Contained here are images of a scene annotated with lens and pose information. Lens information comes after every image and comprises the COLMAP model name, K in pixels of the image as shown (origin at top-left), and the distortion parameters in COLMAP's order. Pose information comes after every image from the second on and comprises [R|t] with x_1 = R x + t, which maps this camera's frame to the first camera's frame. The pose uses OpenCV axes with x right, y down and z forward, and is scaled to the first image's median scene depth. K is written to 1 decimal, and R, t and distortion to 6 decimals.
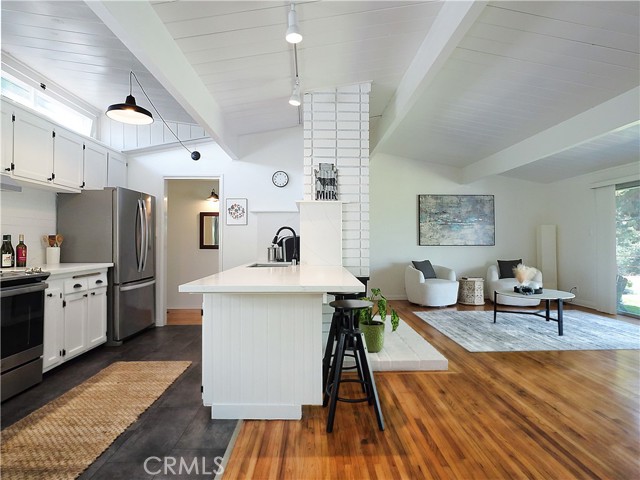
lens RADIAL K [[345.1, 0, 321.7], [0, 345.1, 237.9], [0, 0, 1]] dist [-0.012614, 0.001110]
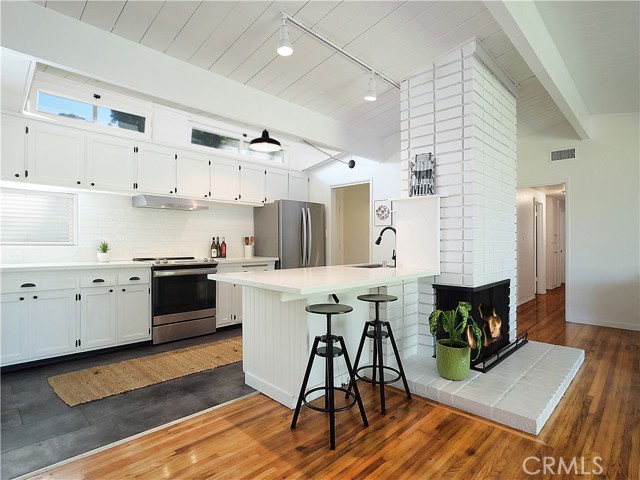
lens RADIAL K [[344.5, 0, 318.6], [0, 344.5, 243.1], [0, 0, 1]] dist [-0.011656, 0.000447]
pose [[0.694702, 0.007792, -0.719255, 0.371818], [0.002973, 0.999902, 0.013703, -0.000646], [0.719291, -0.011658, 0.694611, 0.159873]]
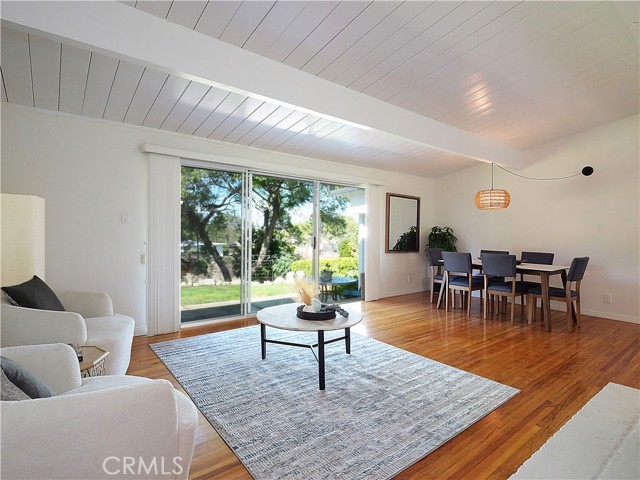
lens RADIAL K [[345.1, 0, 321.7], [0, 345.1, 237.9], [0, 0, 1]] dist [-0.012614, 0.001110]
pose [[-0.597457, -0.022719, 0.801579, 0.084138], [-0.023549, 0.999665, 0.010781, 0.004097], [-0.801555, -0.012435, -0.597792, 1.406239]]
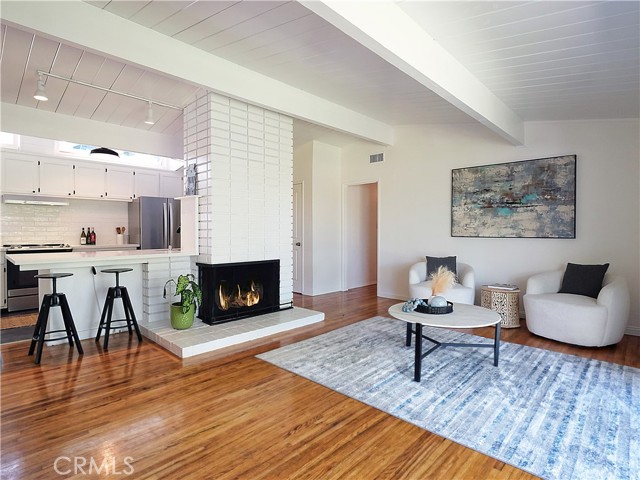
lens RADIAL K [[345.1, 0, 321.7], [0, 345.1, 237.9], [0, 0, 1]] dist [-0.012614, 0.001110]
pose [[0.703779, 0.016017, -0.710239, 0.922264], [0.005689, 0.999587, 0.028179, 0.002031], [0.710397, -0.023872, 0.703397, 0.394890]]
